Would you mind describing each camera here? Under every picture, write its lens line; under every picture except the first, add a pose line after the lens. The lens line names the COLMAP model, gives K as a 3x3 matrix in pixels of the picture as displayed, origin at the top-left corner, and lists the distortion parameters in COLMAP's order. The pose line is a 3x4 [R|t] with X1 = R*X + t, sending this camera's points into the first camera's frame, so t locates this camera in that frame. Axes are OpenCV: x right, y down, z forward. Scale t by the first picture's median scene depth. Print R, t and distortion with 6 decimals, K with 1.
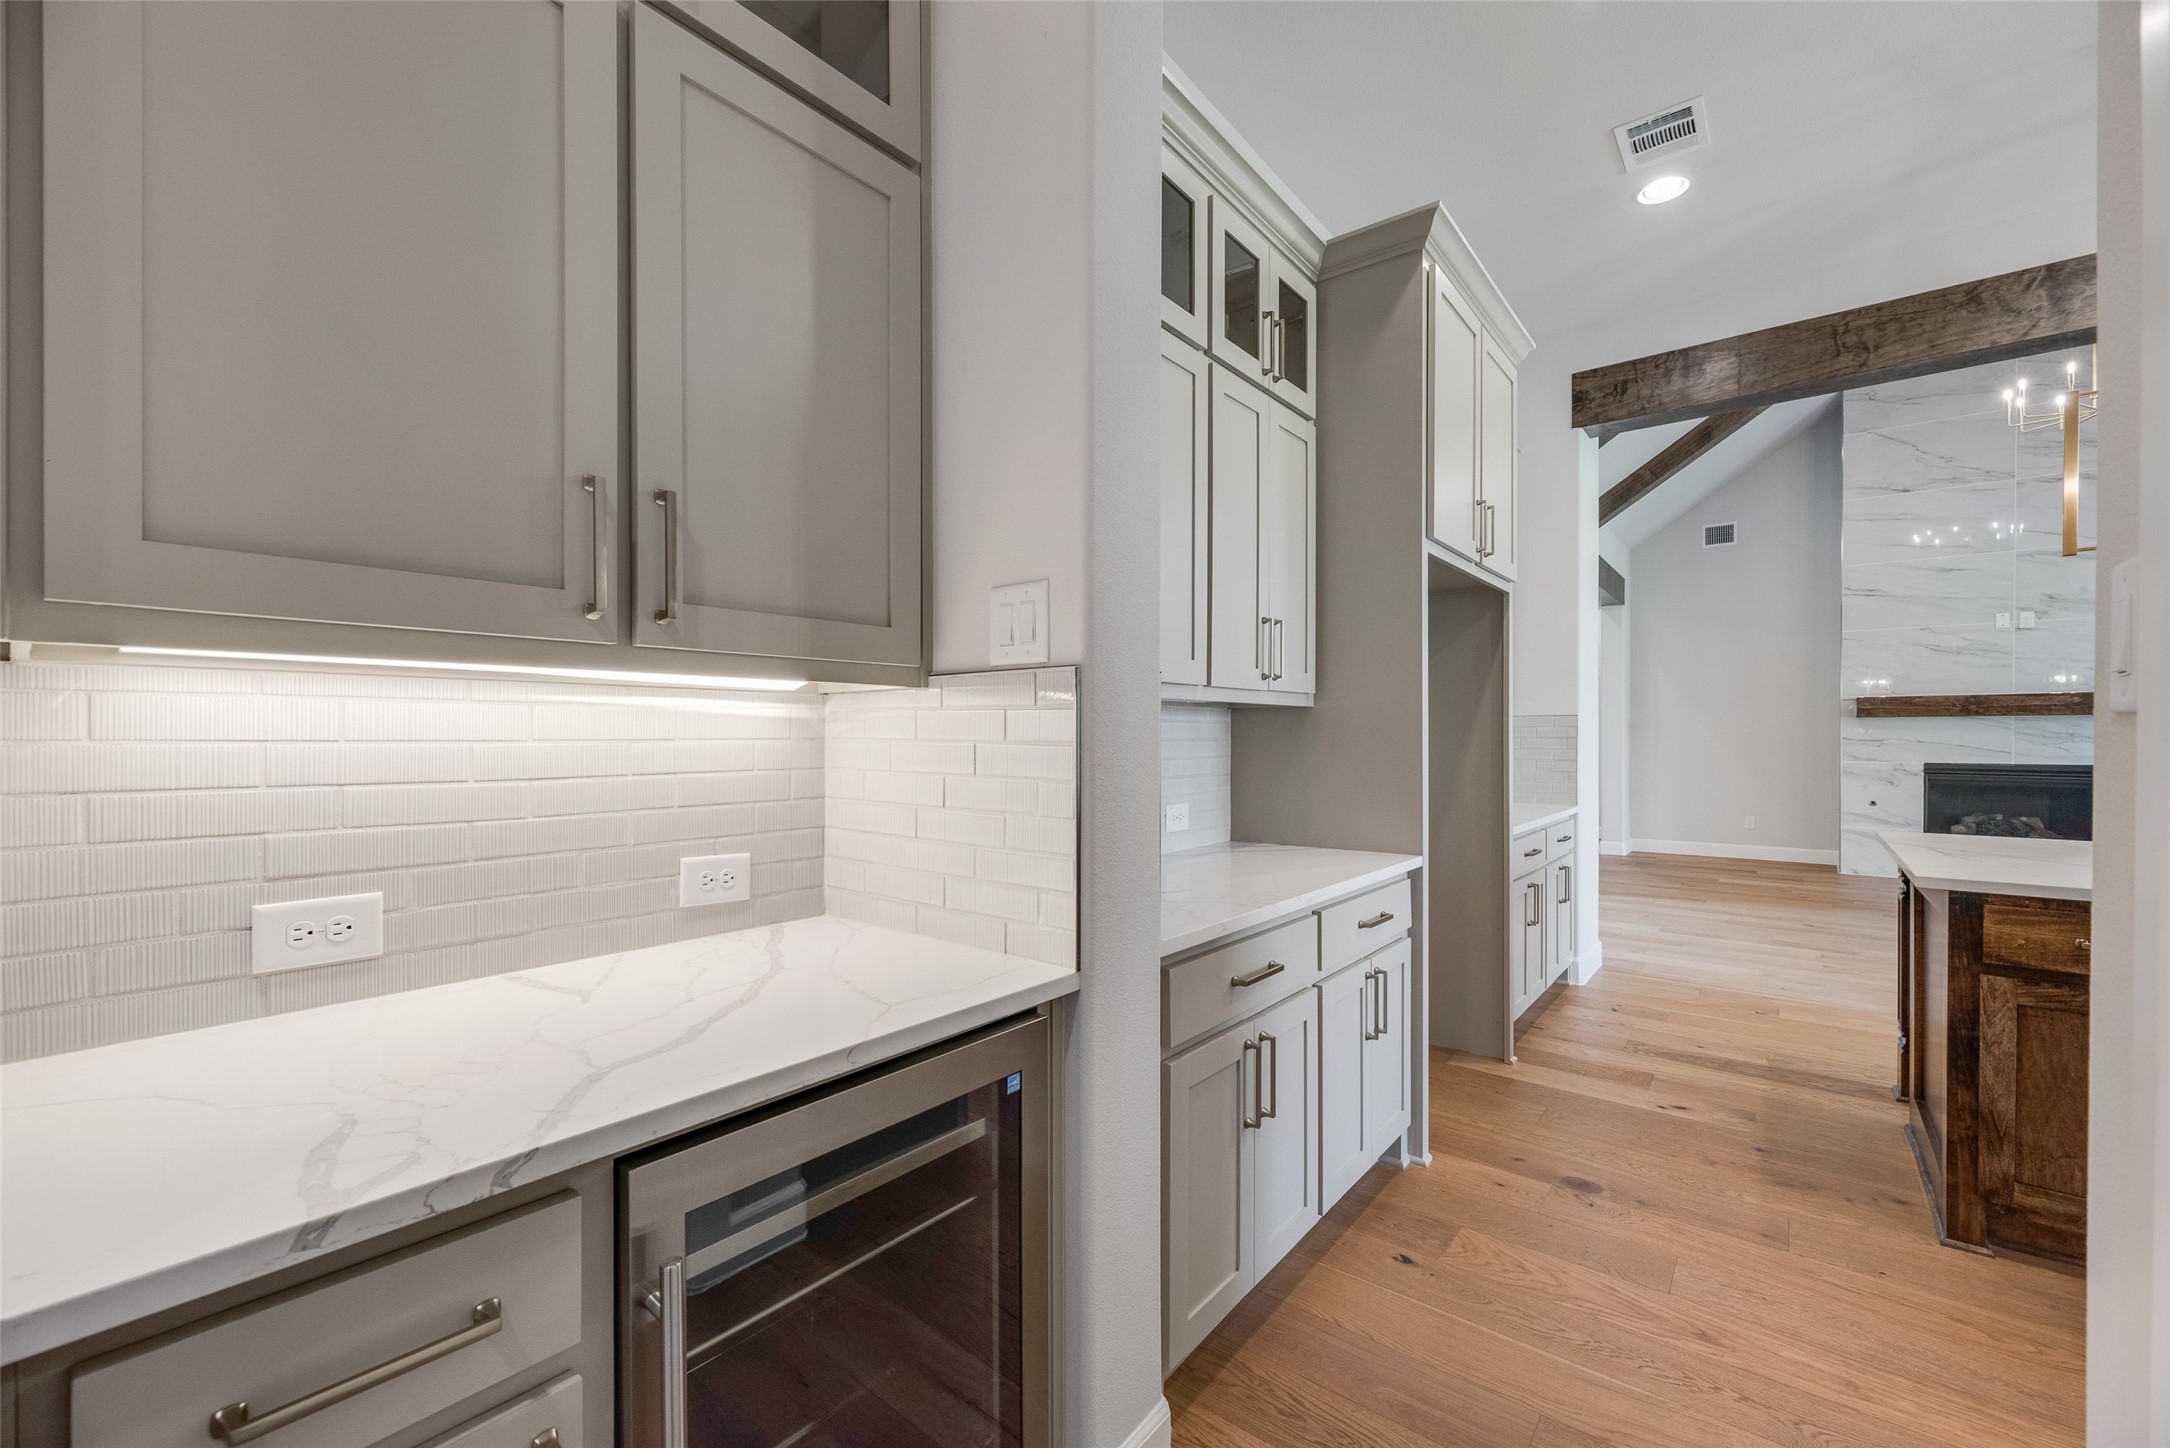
lens RADIAL K [[880.4, 0, 1085.0], [0, 880.4, 742.4], [0, 0, 1]] dist [0.003424, 0.000262]
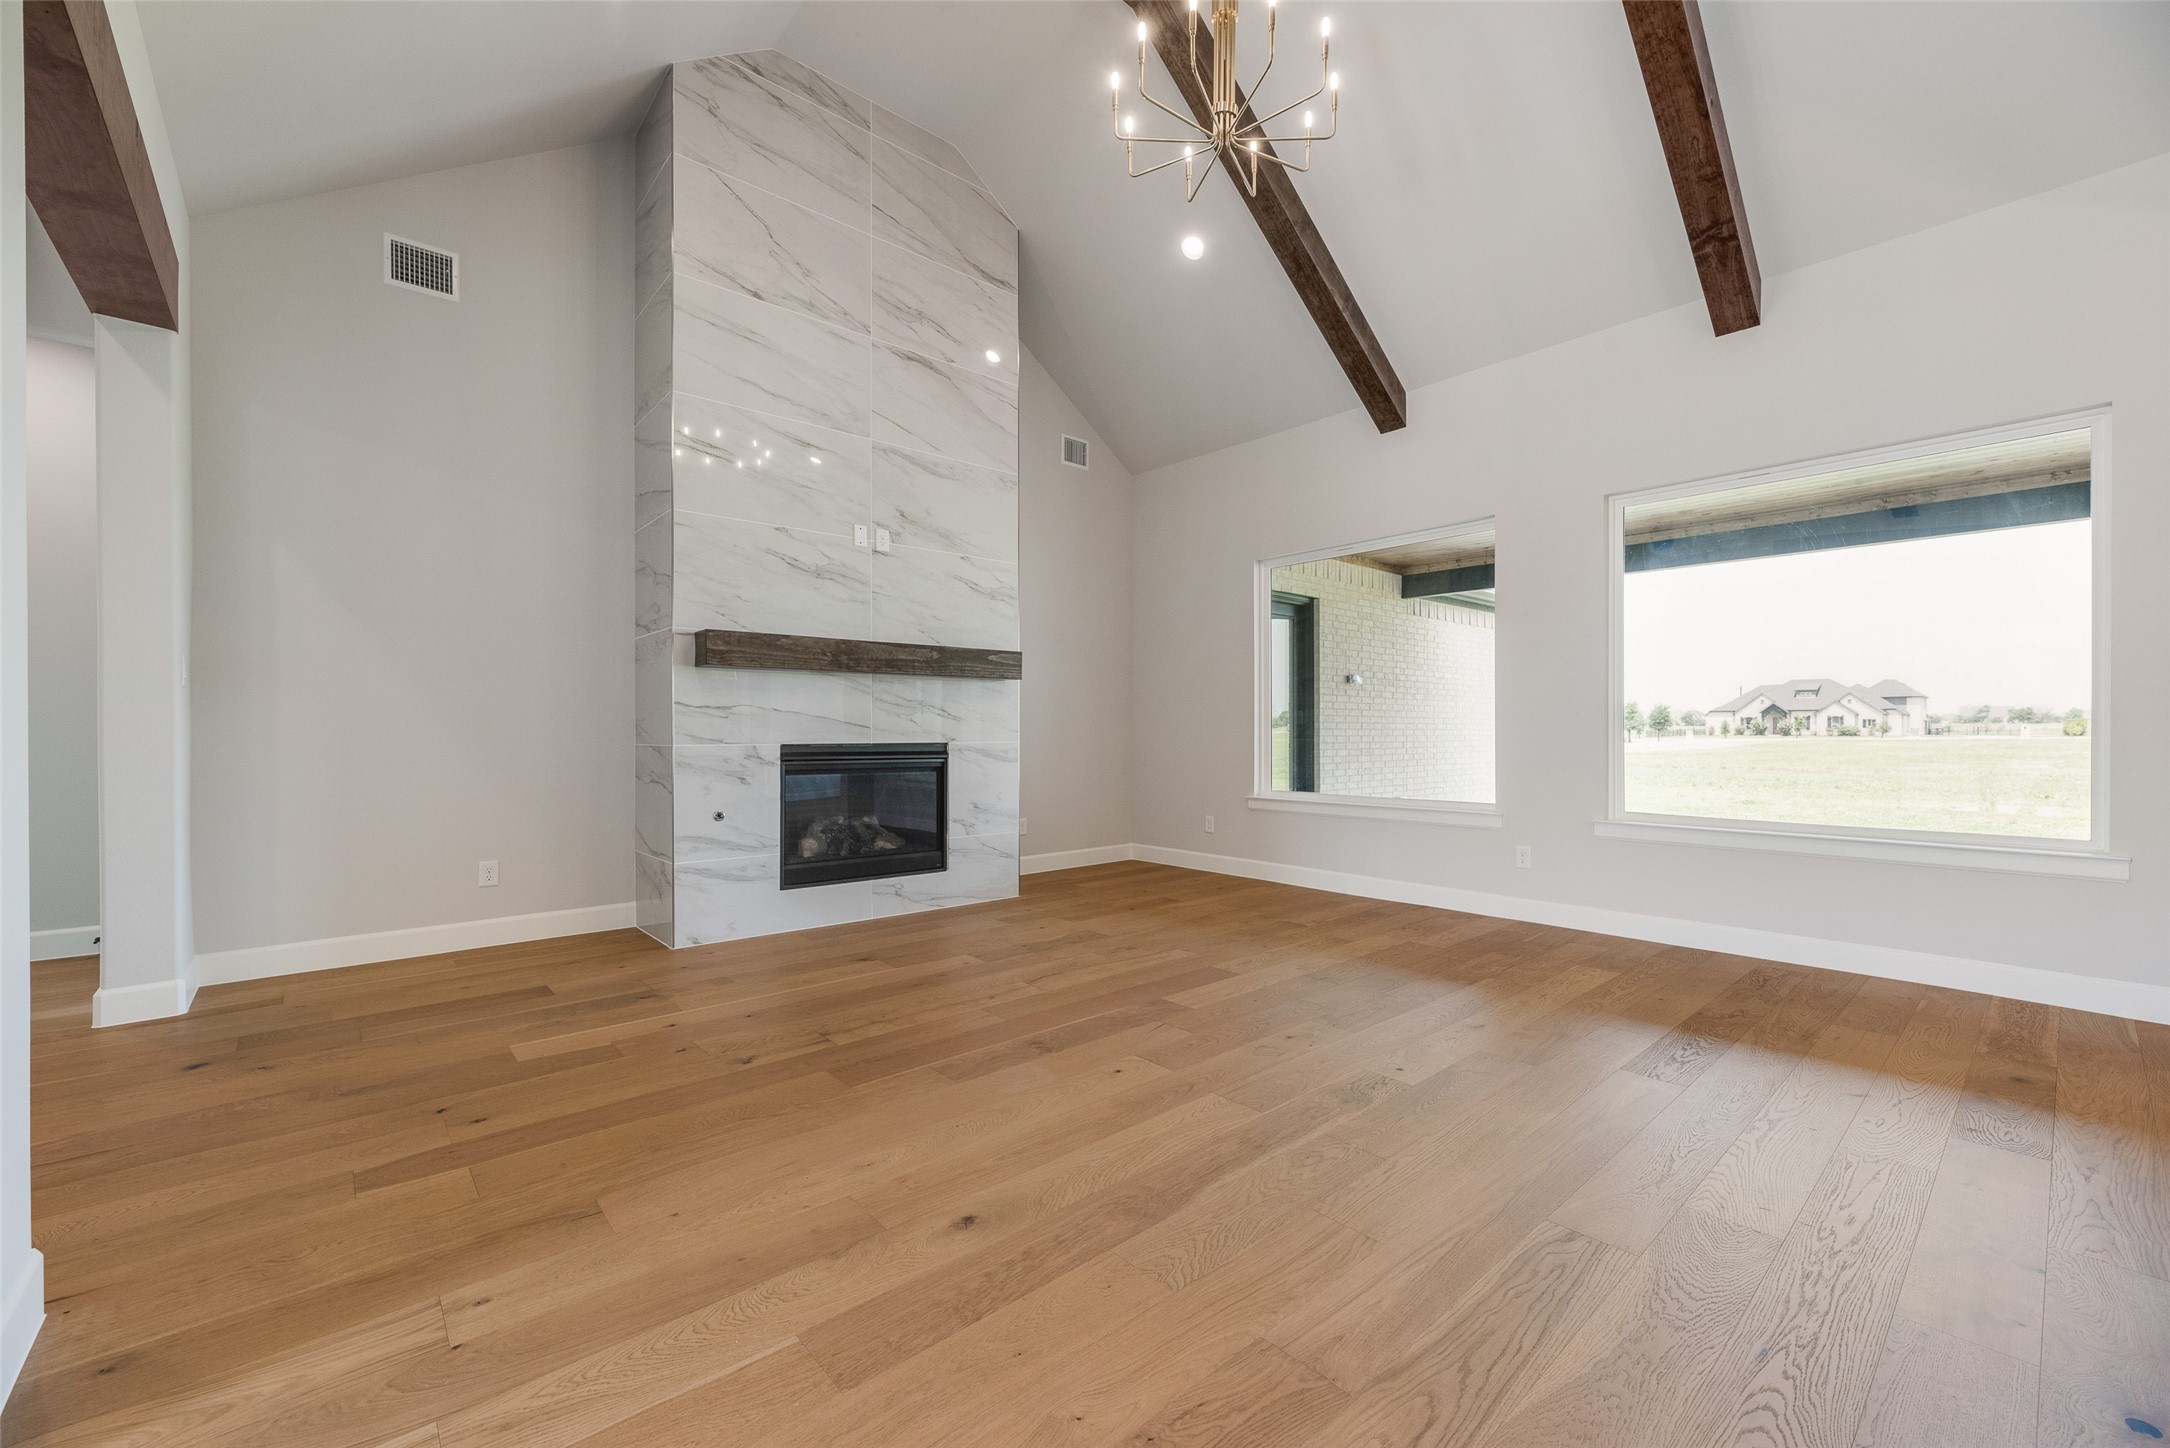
lens RADIAL K [[880.4, 0, 1106.2], [0, 880.4, 729.4], [0, 0, 1]] dist [0.003424, 0.000262]
pose [[0.166740, -0.000760, 0.986001, 0.376720], [0.005616, 0.999984, -0.000178, 0.014277], [-0.985985, 0.005567, 0.166742, 0.672152]]
